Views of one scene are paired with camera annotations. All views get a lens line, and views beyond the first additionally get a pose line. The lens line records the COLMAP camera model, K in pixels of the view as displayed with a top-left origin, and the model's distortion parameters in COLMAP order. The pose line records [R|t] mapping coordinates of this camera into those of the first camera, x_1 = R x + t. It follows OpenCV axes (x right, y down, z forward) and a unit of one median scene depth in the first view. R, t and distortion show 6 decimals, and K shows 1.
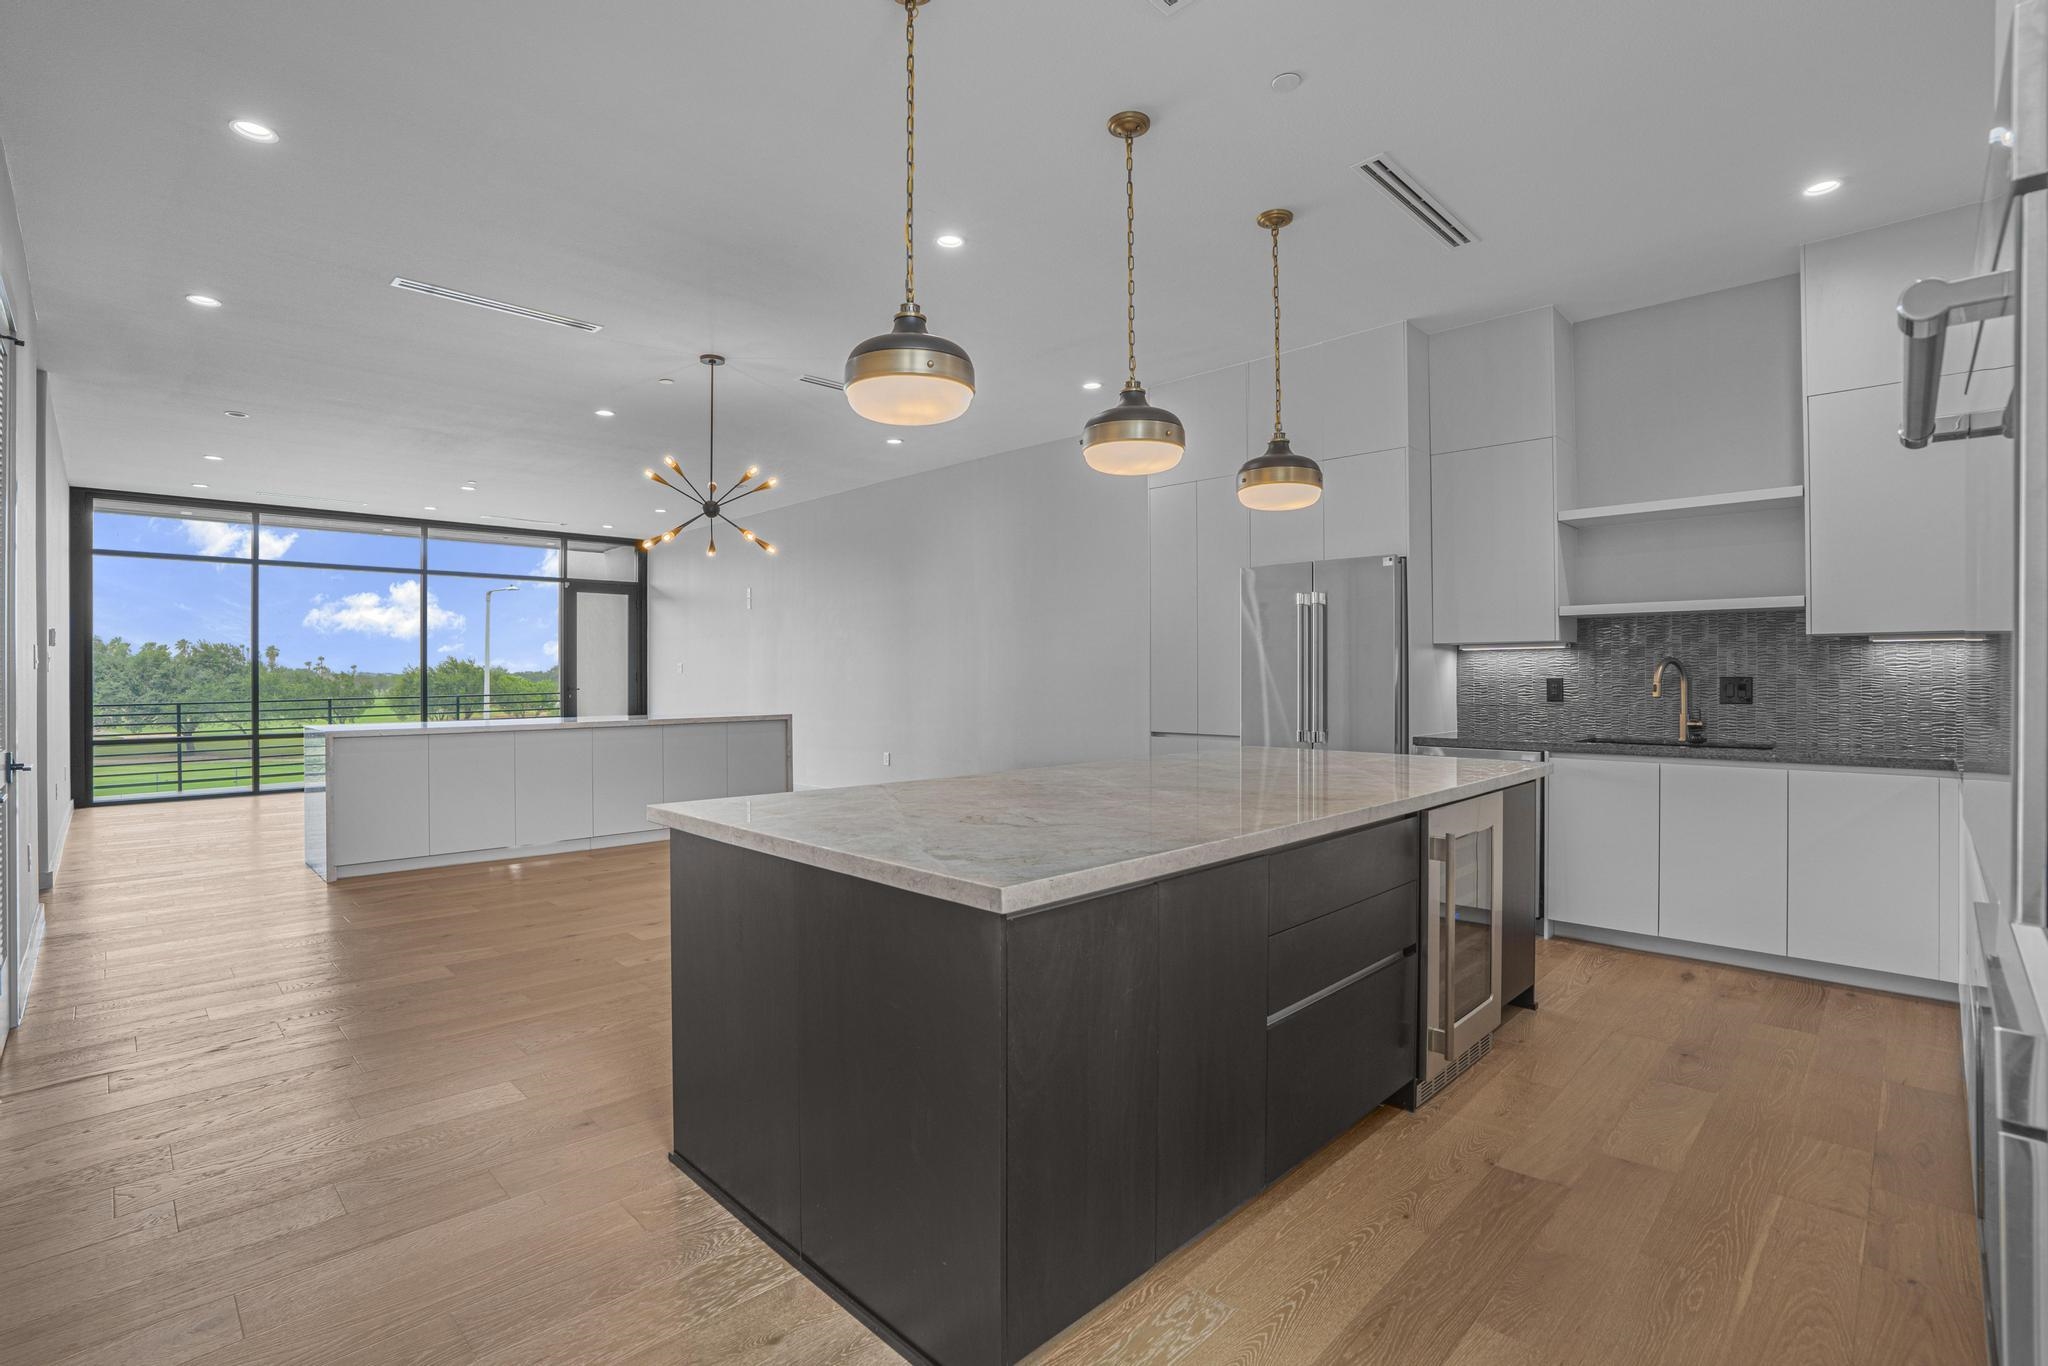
lens RADIAL K [[944.5, 0, 1009.6], [0, 944.5, 673.3], [0, 0, 1]] dist [-0.056186, 0.013718]
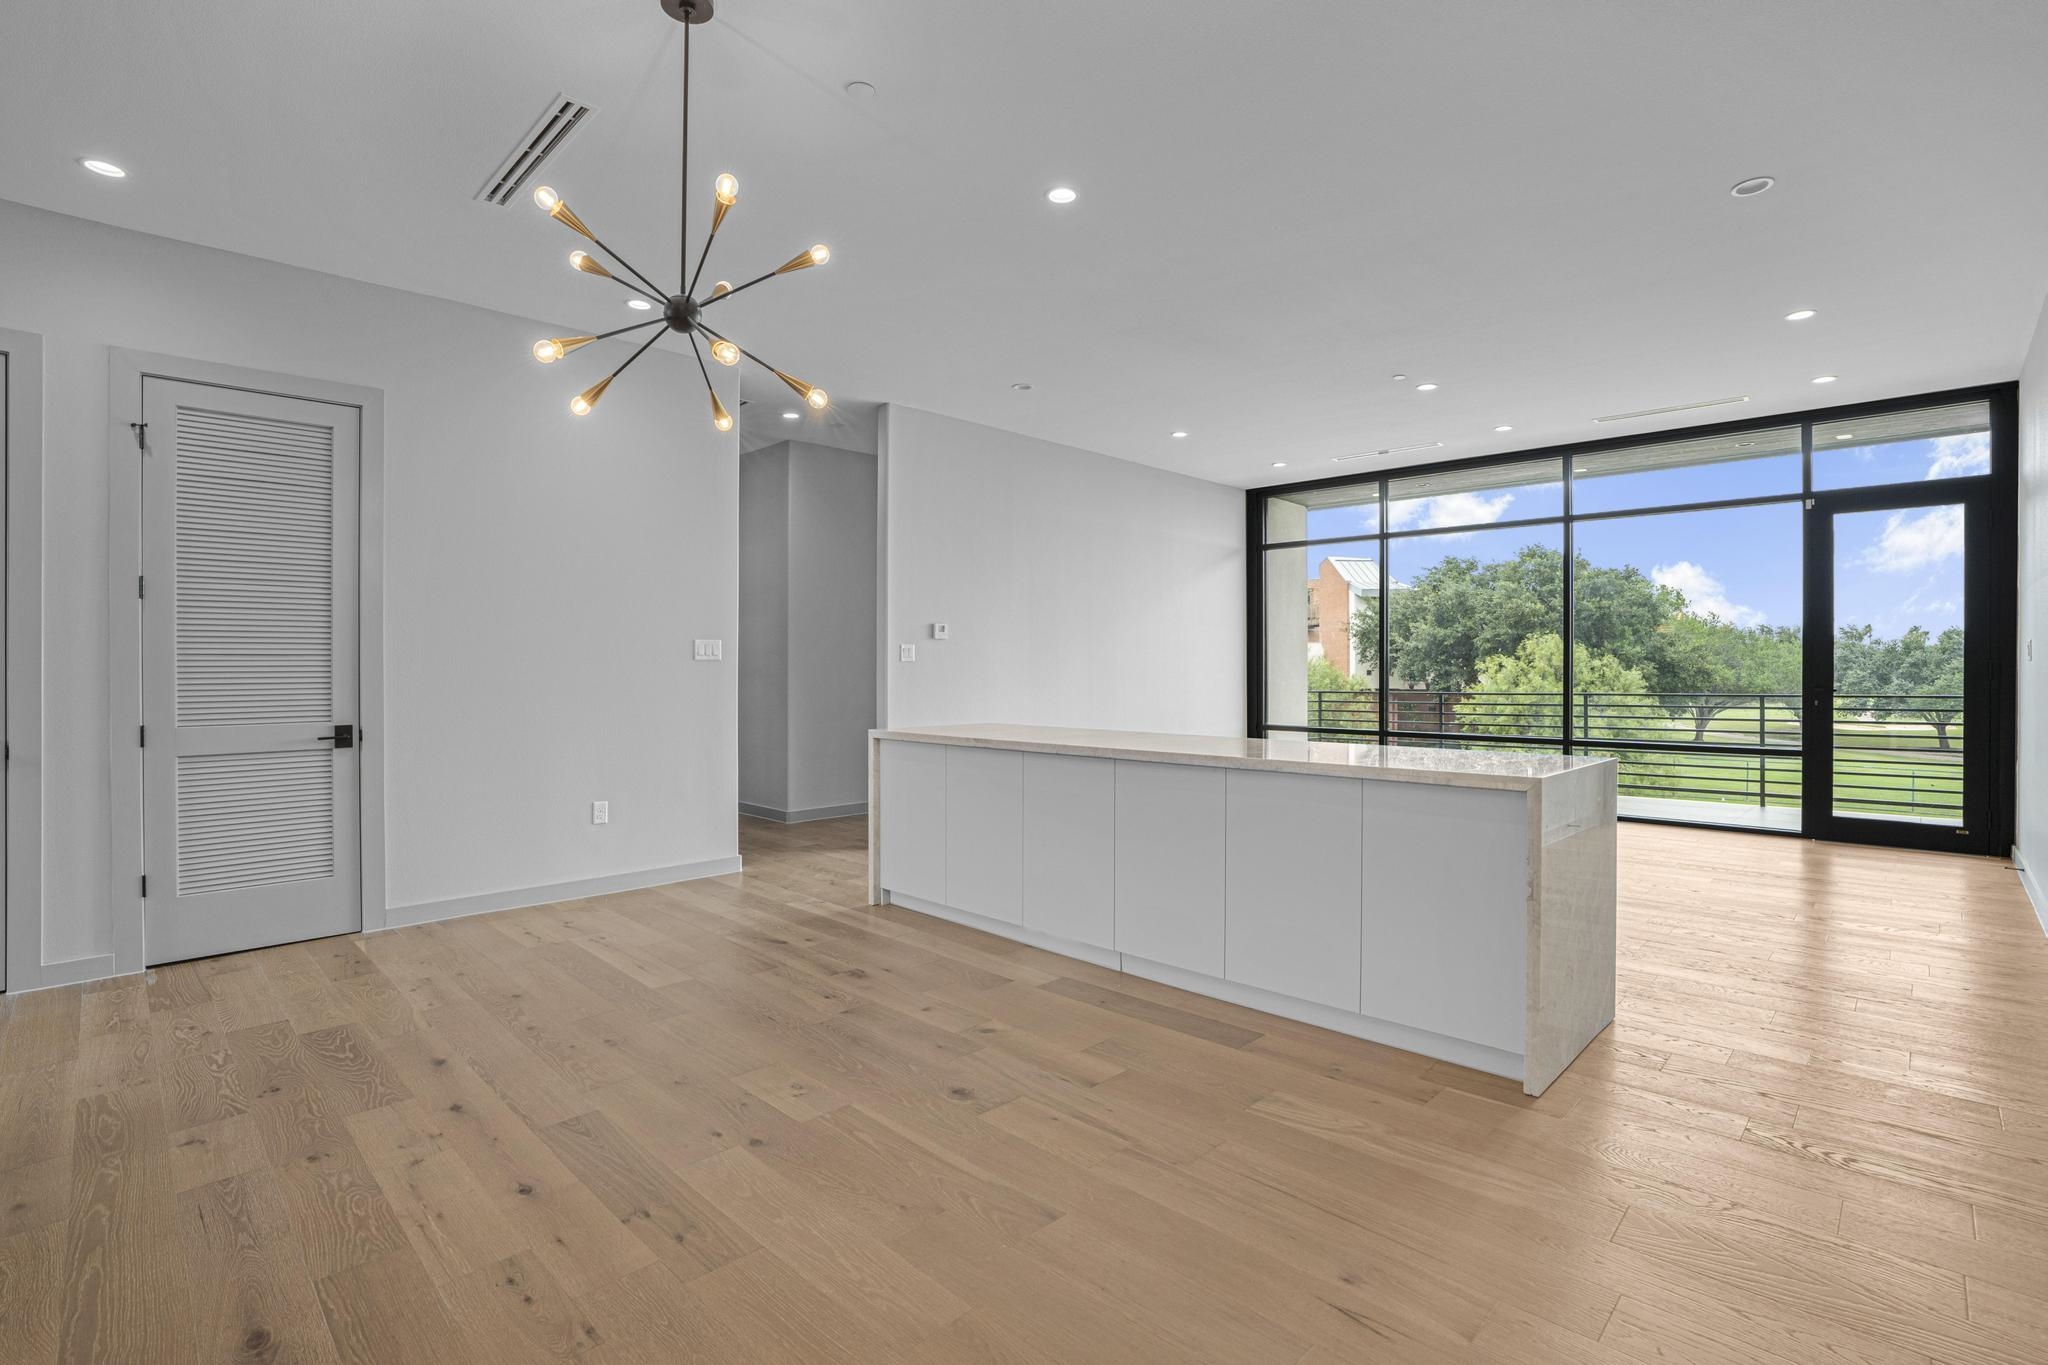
lens RADIAL K [[944.5, 0, 1020.6], [0, 944.5, 673.4], [0, 0, 1]] dist [-0.056186, 0.013718]
pose [[0.002552, 0.012816, -0.999915, 0.223310], [-0.000881, 0.999918, 0.012813, 0.001613], [0.999996, 0.000848, 0.002563, 1.595820]]
